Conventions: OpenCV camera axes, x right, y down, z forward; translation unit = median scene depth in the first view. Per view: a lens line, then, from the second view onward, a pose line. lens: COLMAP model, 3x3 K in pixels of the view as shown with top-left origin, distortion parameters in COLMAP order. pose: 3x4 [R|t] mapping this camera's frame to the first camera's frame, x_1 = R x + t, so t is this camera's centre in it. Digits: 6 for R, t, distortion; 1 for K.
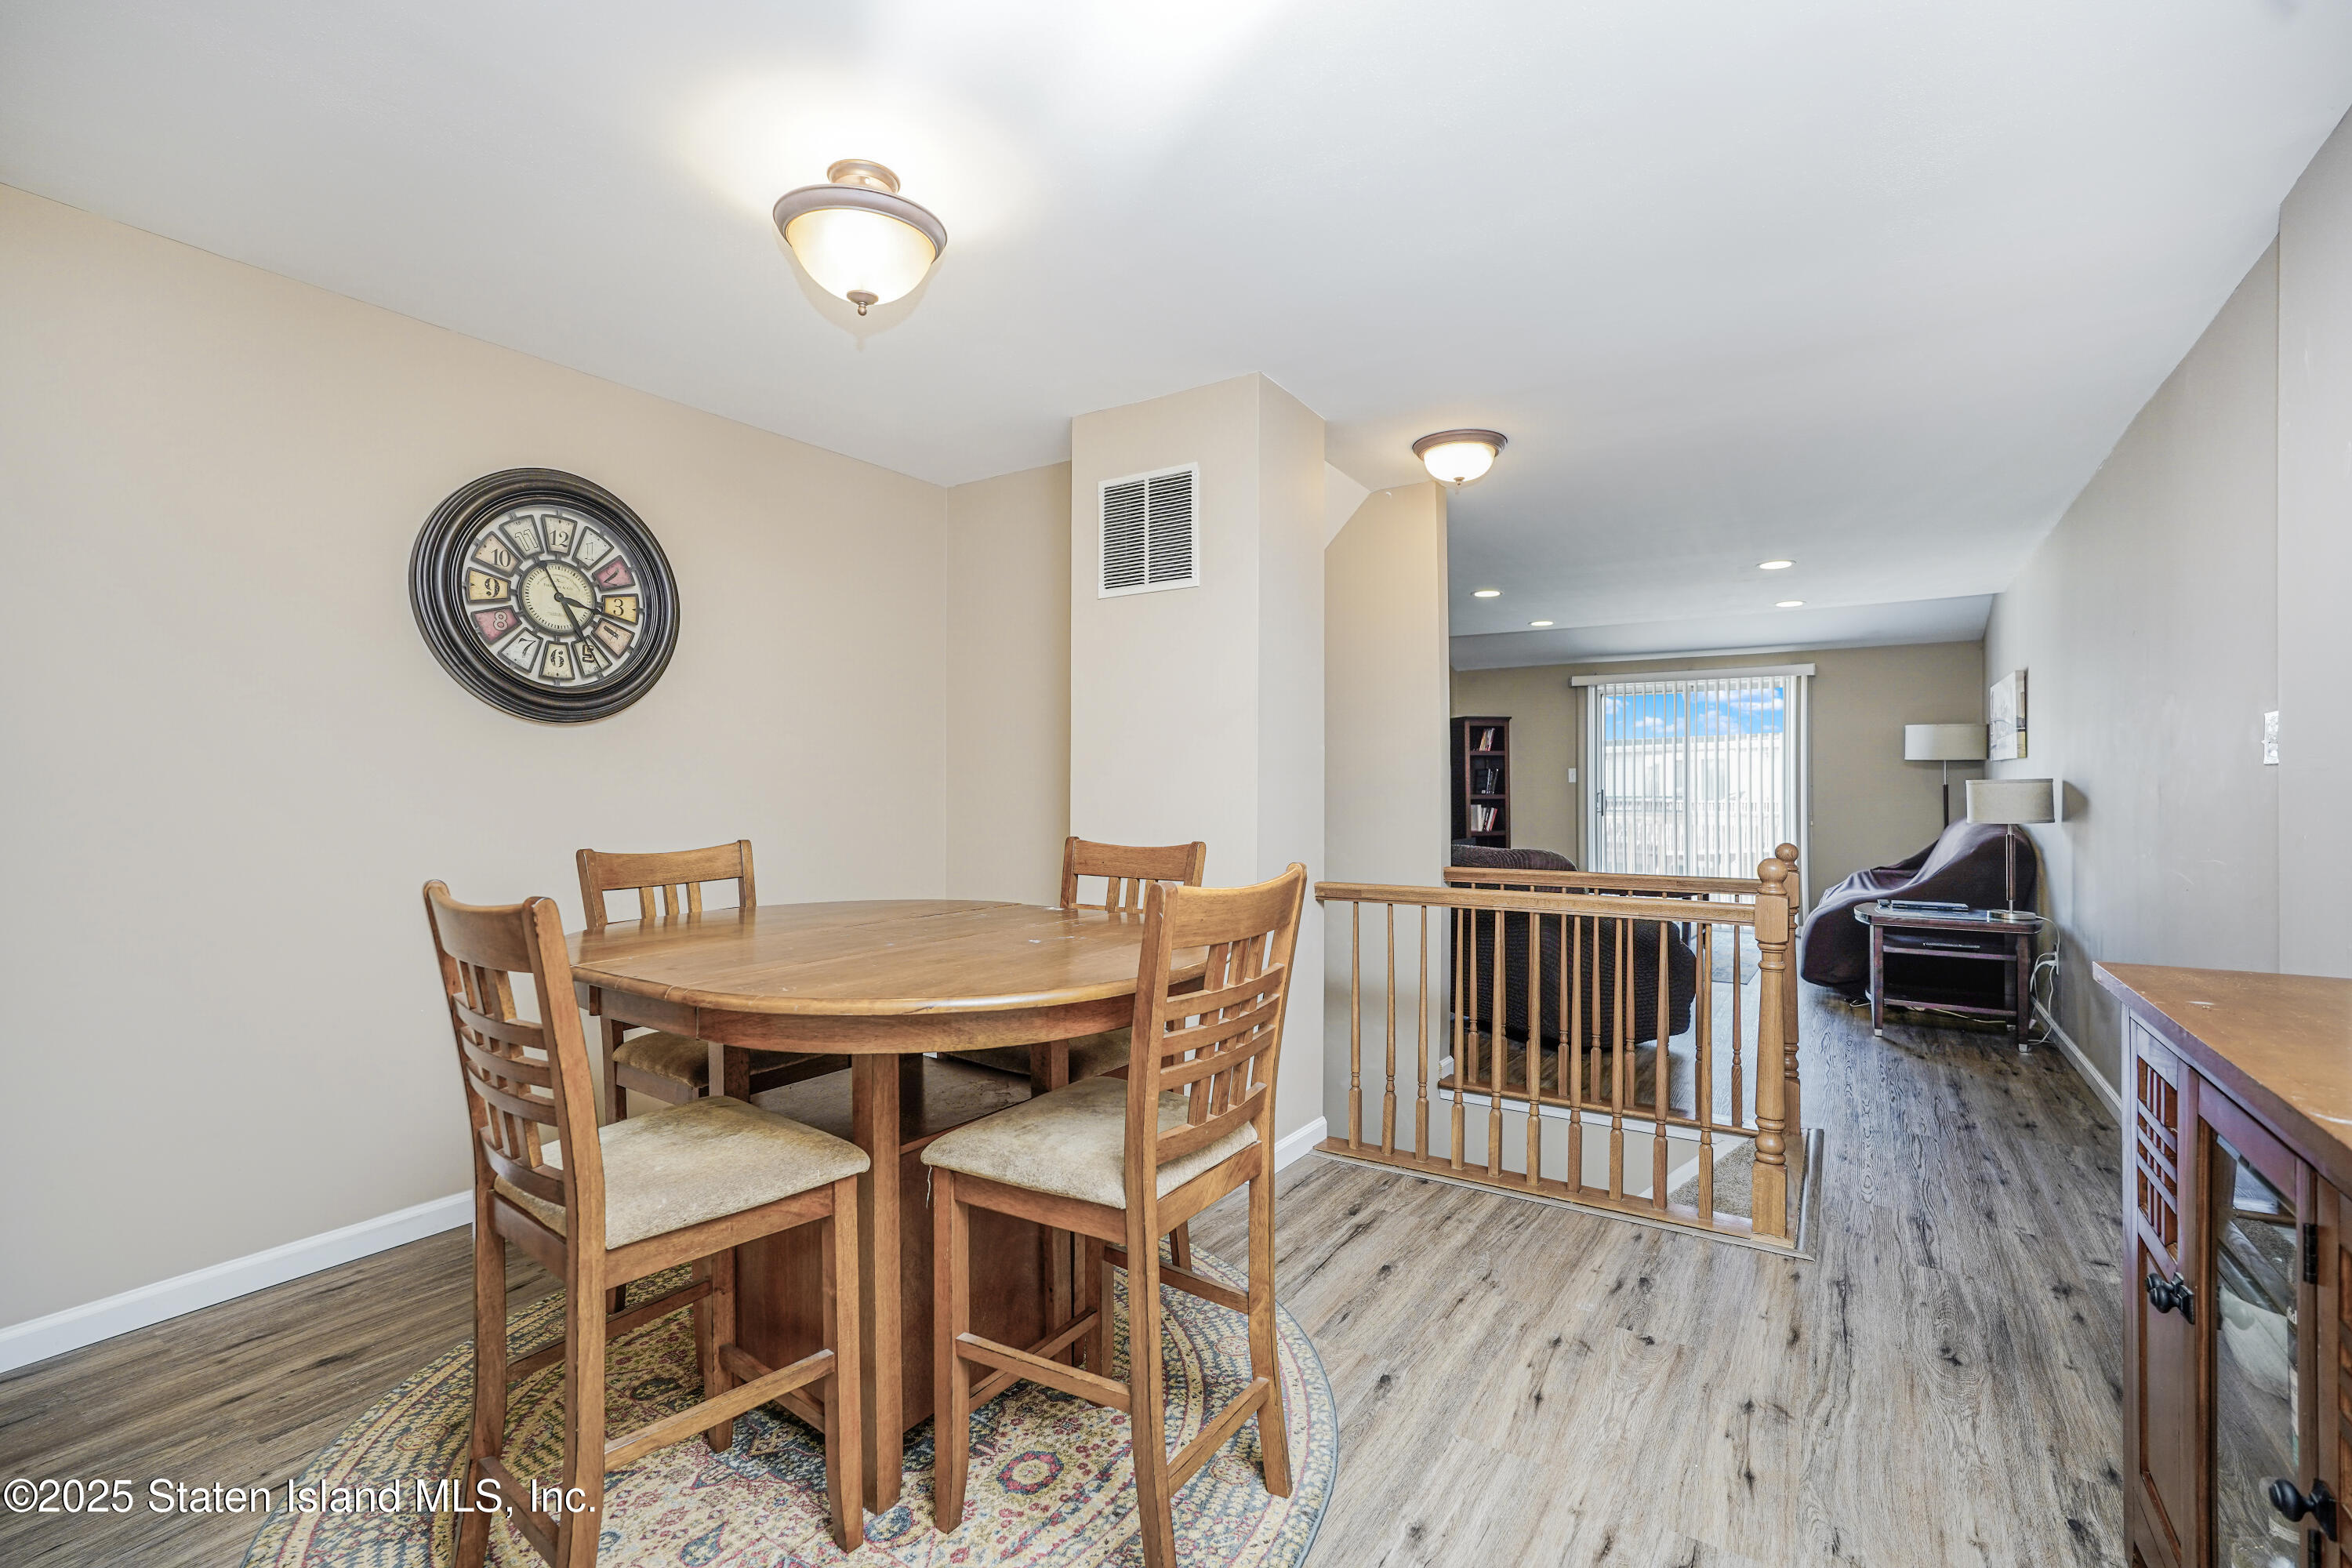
lens RADIAL K [[1035.4, 0, 1176.0], [0, 1035.4, 784.0], [0, 0, 1]] dist [-0.012989, 0.006244]
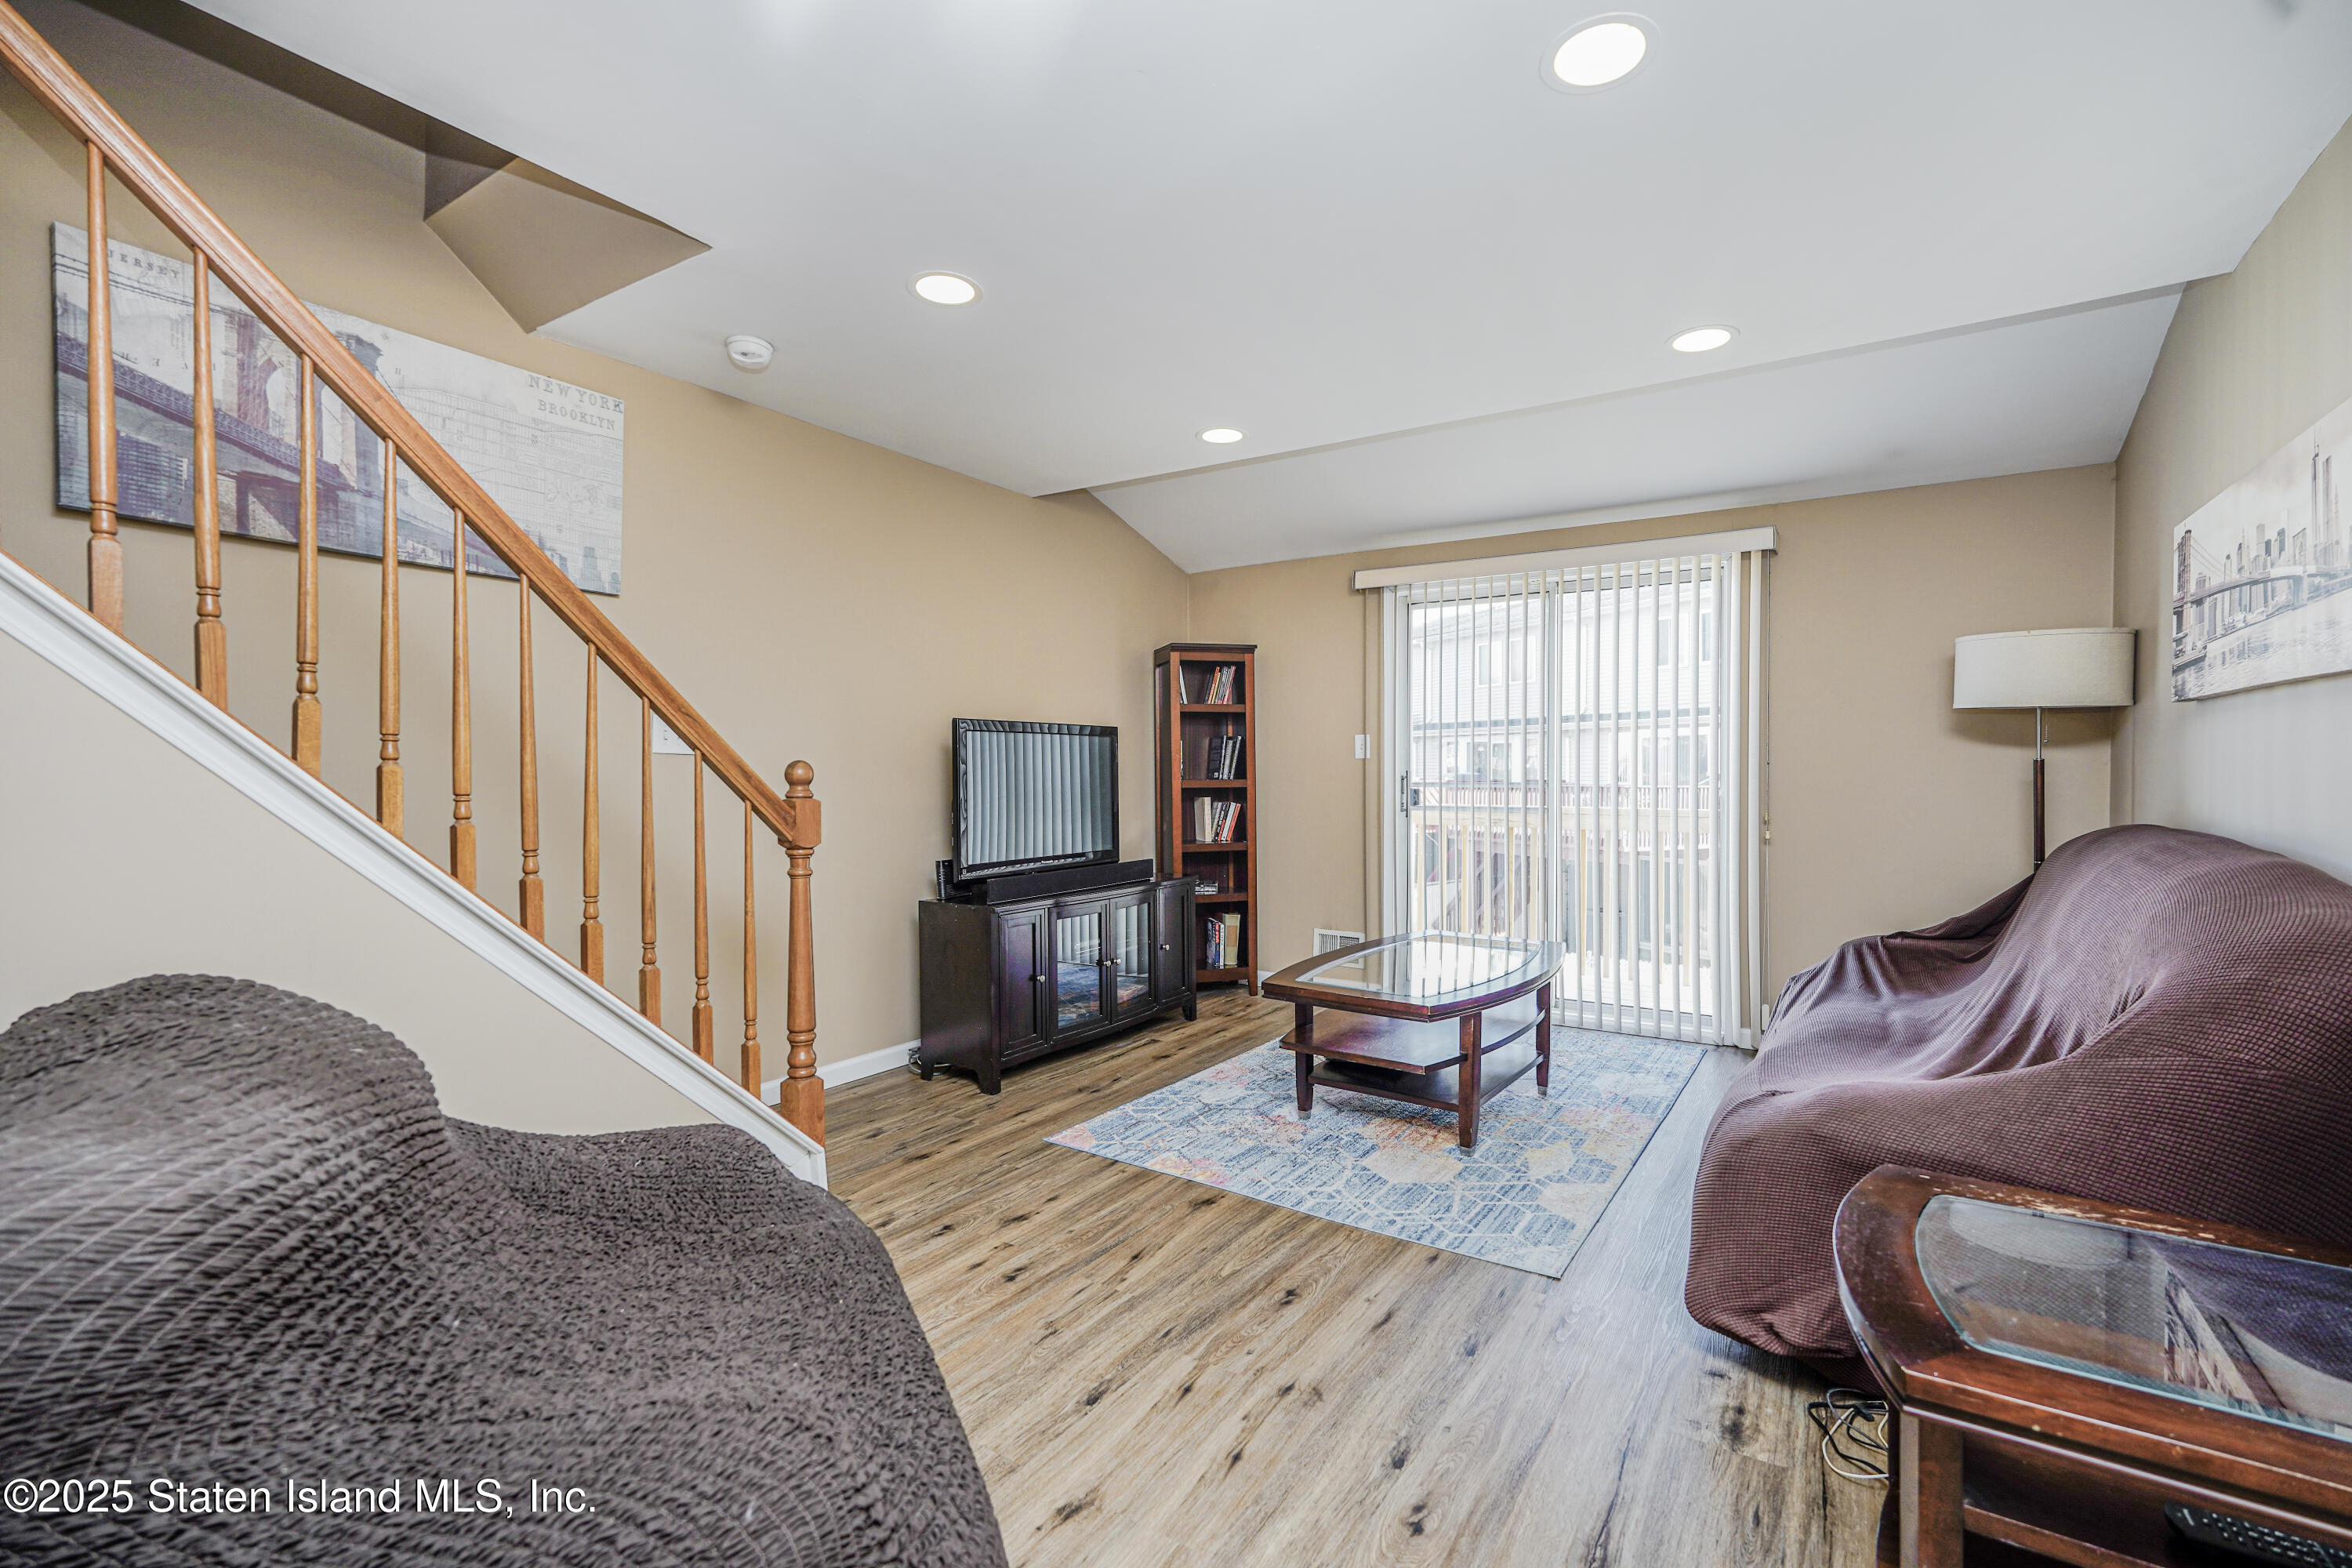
lens RADIAL K [[1034.2, 0, 1180.8], [0, 1034.2, 786.3], [0, 0, 1]] dist [-0.022141, 0.013436]
pose [[0.999948, -0.003938, 0.009442, 0.805332], [0.003716, 0.999720, 0.023373, 0.000078], [-0.009531, -0.023337, 0.999682, 1.235646]]
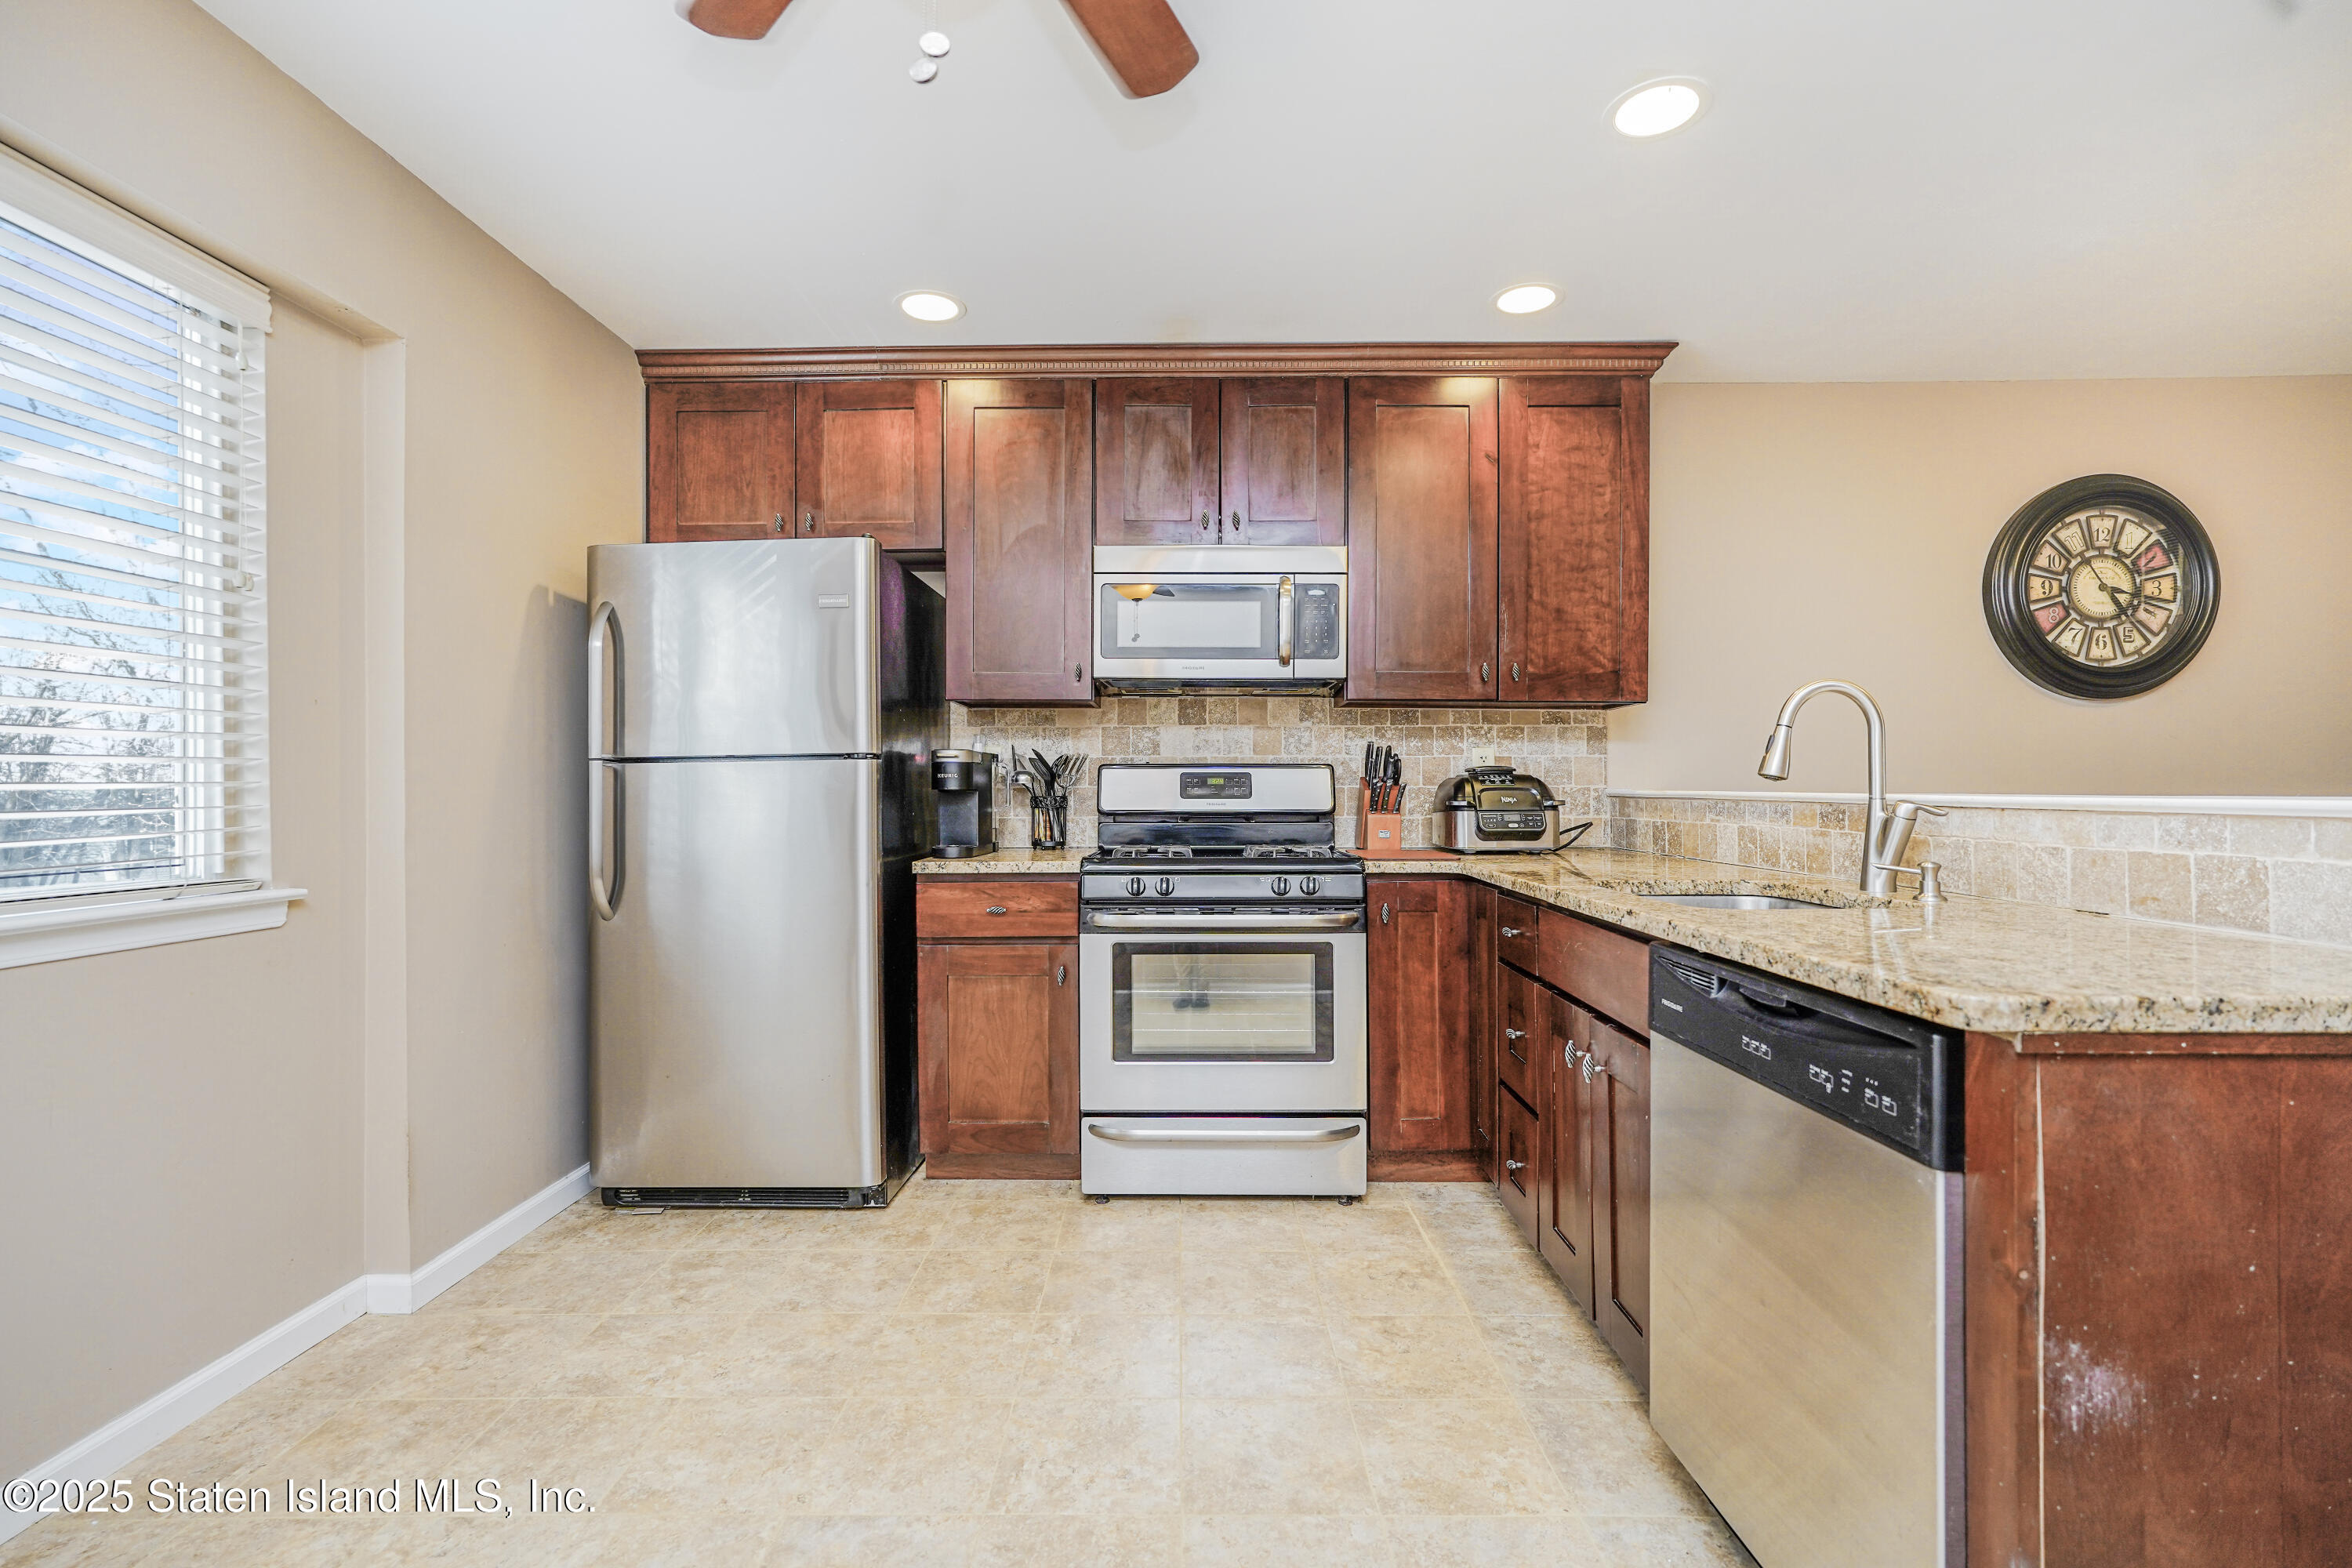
lens RADIAL K [[1034.2, 0, 1180.8], [0, 1034.2, 786.3], [0, 0, 1]] dist [-0.022141, 0.013436]
pose [[0.536892, -0.002356, -0.843648, -0.185949], [0.007118, 0.999973, 0.001738, 0.025433], [0.843621, -0.006938, 0.536895, -0.424603]]
